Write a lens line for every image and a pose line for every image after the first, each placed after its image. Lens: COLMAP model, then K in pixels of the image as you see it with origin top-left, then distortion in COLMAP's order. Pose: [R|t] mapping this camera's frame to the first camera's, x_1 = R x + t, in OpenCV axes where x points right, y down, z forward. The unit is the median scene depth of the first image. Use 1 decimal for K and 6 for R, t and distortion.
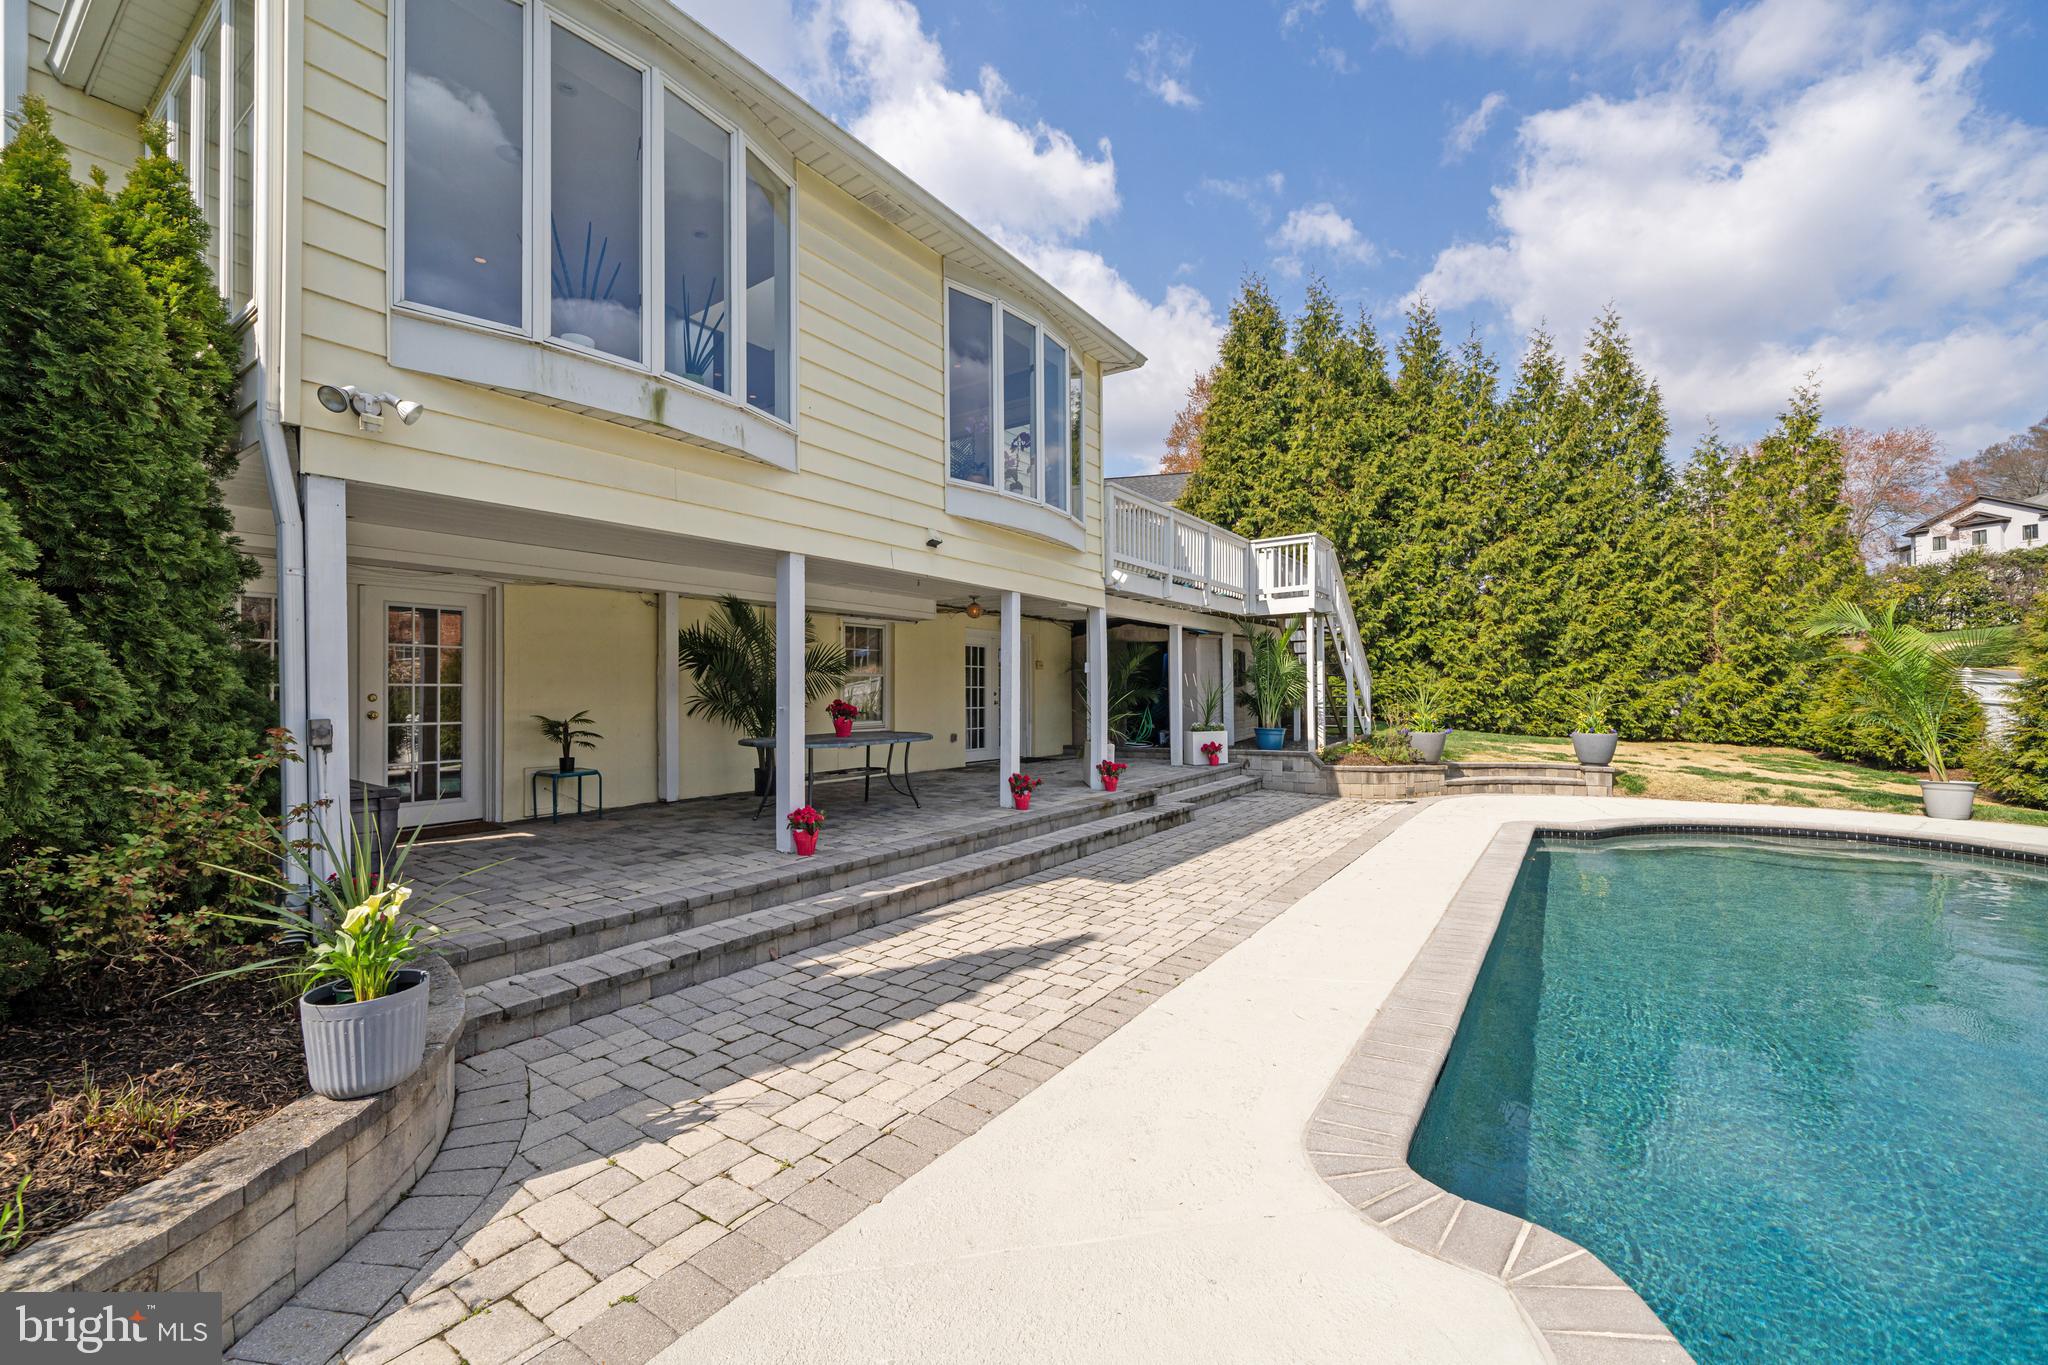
lens RADIAL K [[936.6, 0, 1005.5], [0, 936.6, 677.8], [0, 0, 1]] dist [0.001282, 0.000022]
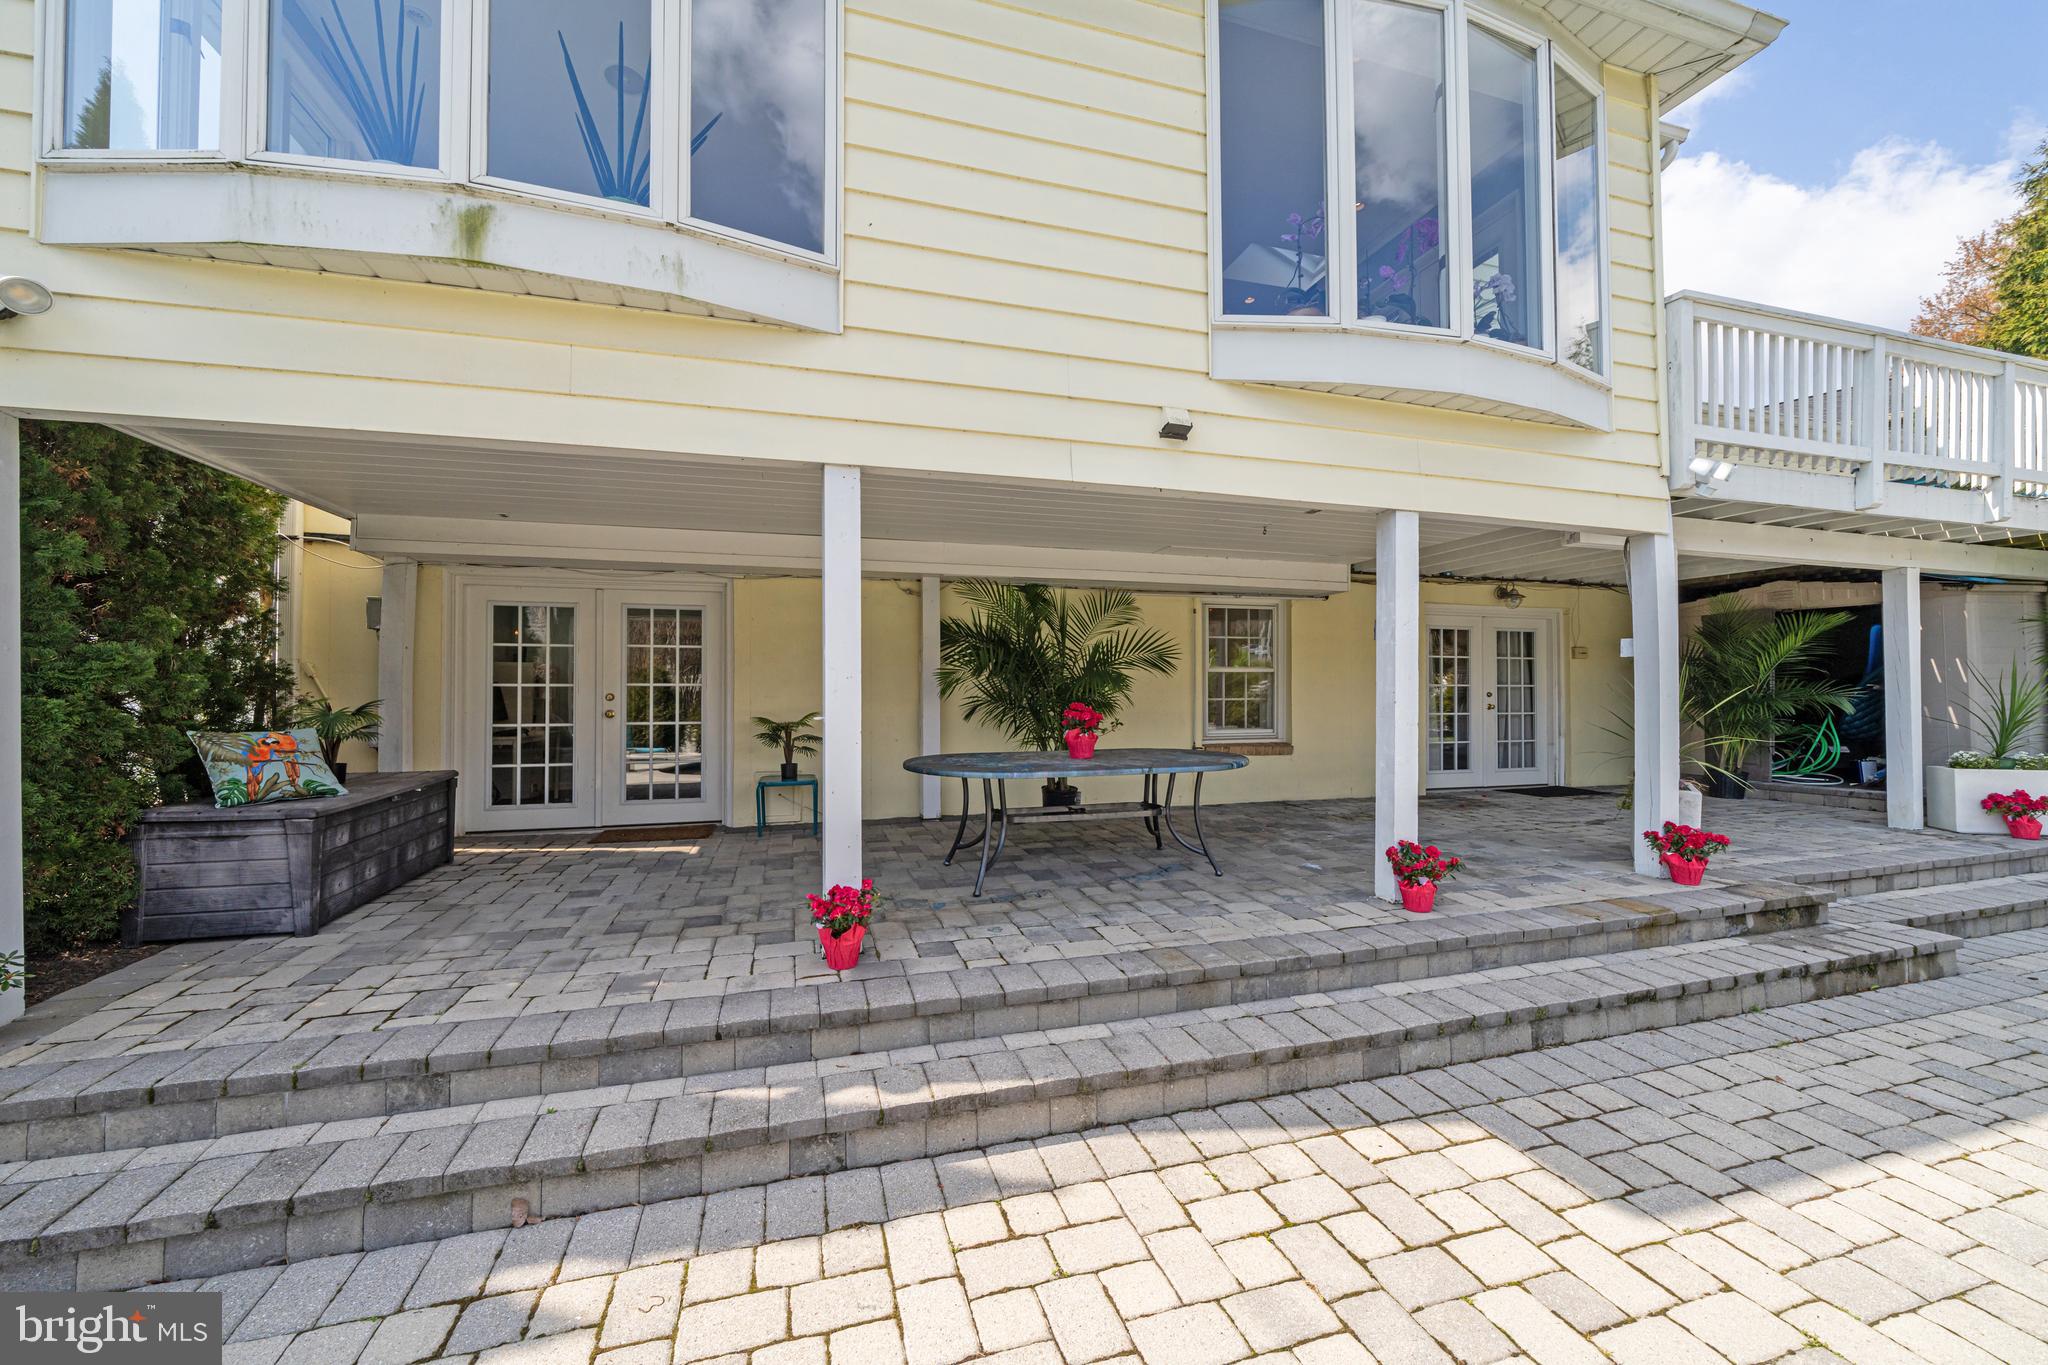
lens RADIAL K [[676.8, 0, 1010.1], [0, 676.8, 683.9], [0, 0, 1]] dist [-0.006451, 0.000187]
pose [[0.722676, -0.006731, -0.691154, 0.100151], [0.009851, 0.999951, 0.000562, 0.006461], [0.691116, -0.007215, 0.722708, 0.475597]]
